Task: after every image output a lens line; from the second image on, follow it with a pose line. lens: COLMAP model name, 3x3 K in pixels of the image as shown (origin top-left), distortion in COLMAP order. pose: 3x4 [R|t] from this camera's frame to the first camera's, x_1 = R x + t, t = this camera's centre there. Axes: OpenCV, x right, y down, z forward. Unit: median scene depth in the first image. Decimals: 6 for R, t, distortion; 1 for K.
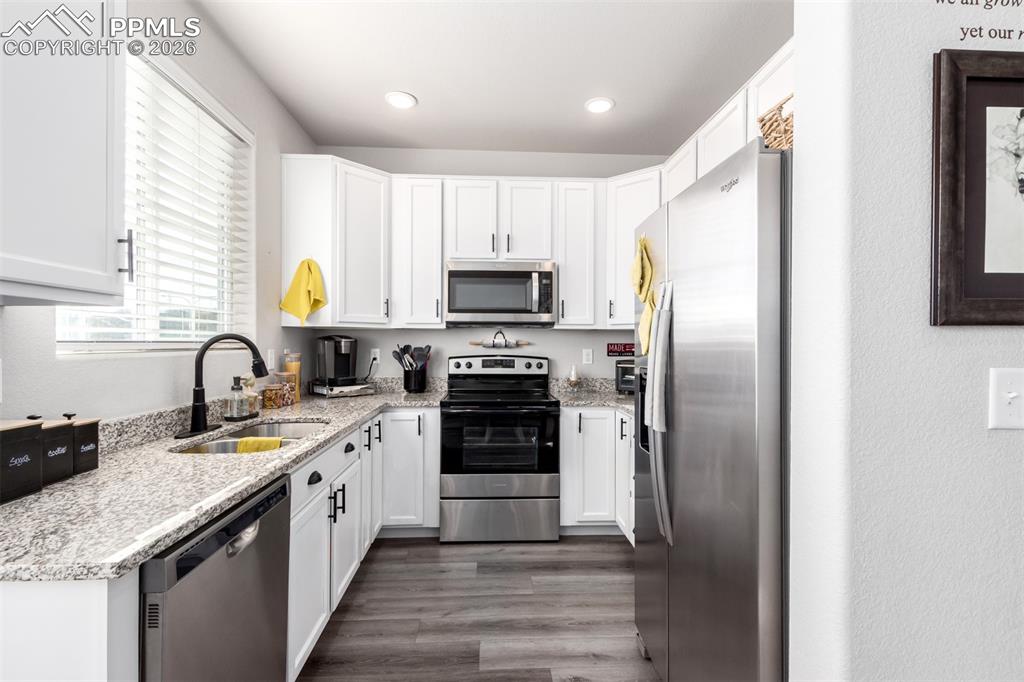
lens RADIAL K [[466.2, 0, 502.2], [0, 466.2, 344.1], [0, 0, 1]] dist [0.007274, -0.002711]
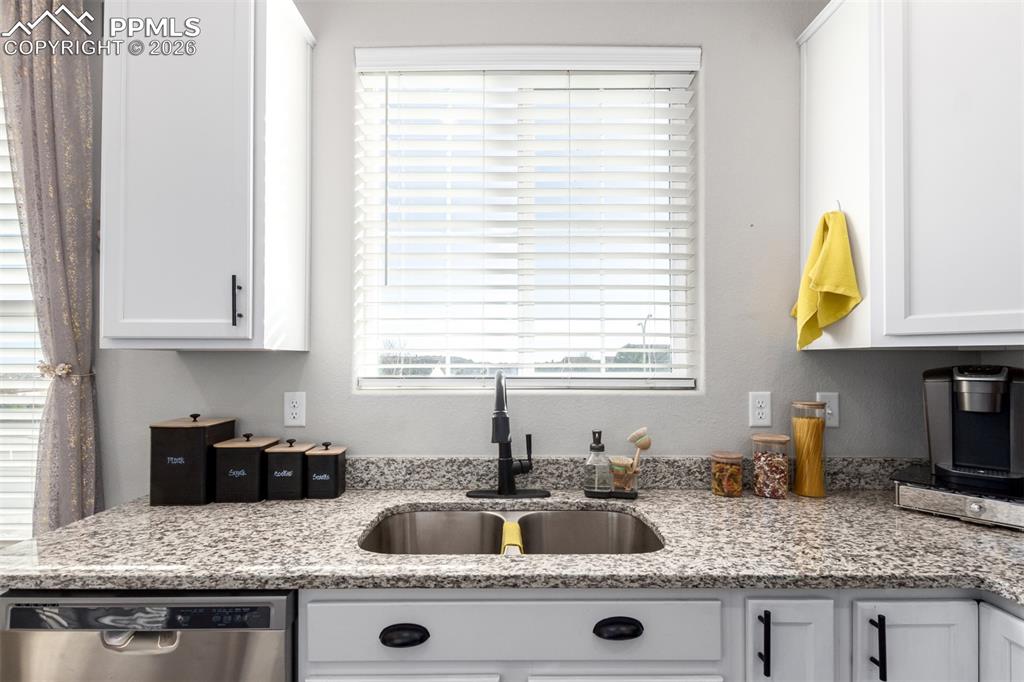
lens RADIAL K [[466.2, 0, 479.9], [0, 466.2, 357.5], [0, 0, 1]] dist [0.007274, -0.002711]
pose [[-0.034690, -0.008122, -0.999365, 0.101263], [-0.003642, 0.999961, -0.008000, -0.026733], [0.999391, 0.003362, -0.034718, 0.712081]]
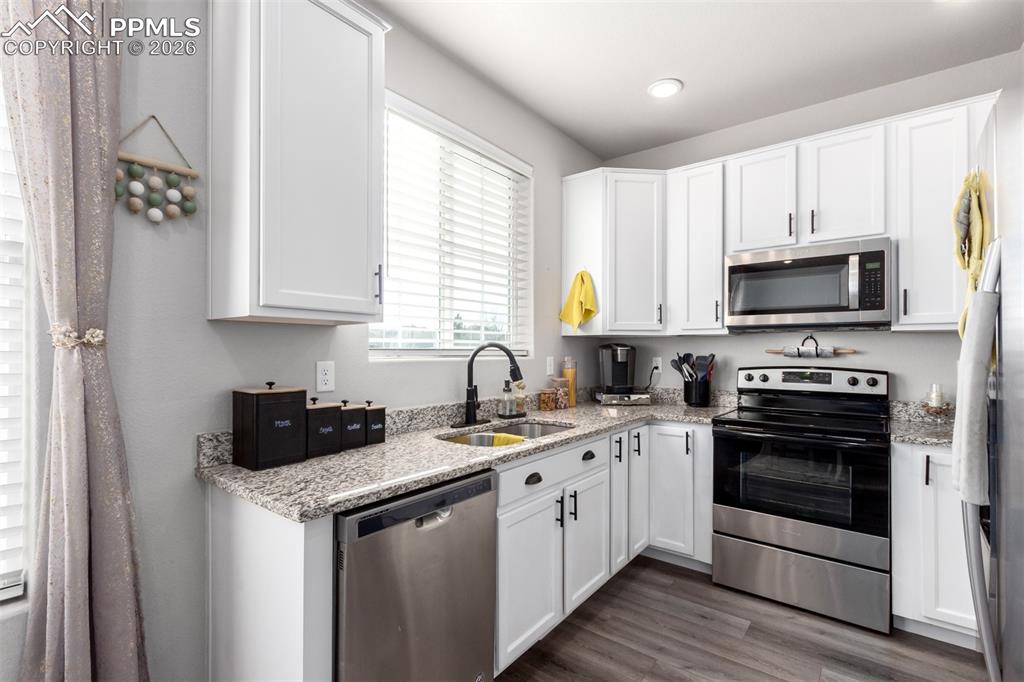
lens RADIAL K [[466.2, 0, 509.2], [0, 466.2, 348.1], [0, 0, 1]] dist [0.007274, -0.002711]
pose [[0.763650, -0.004453, -0.645615, 0.150081], [-0.002449, 0.999949, -0.009793, 0.001625], [0.645626, 0.009060, 0.763600, 0.102378]]
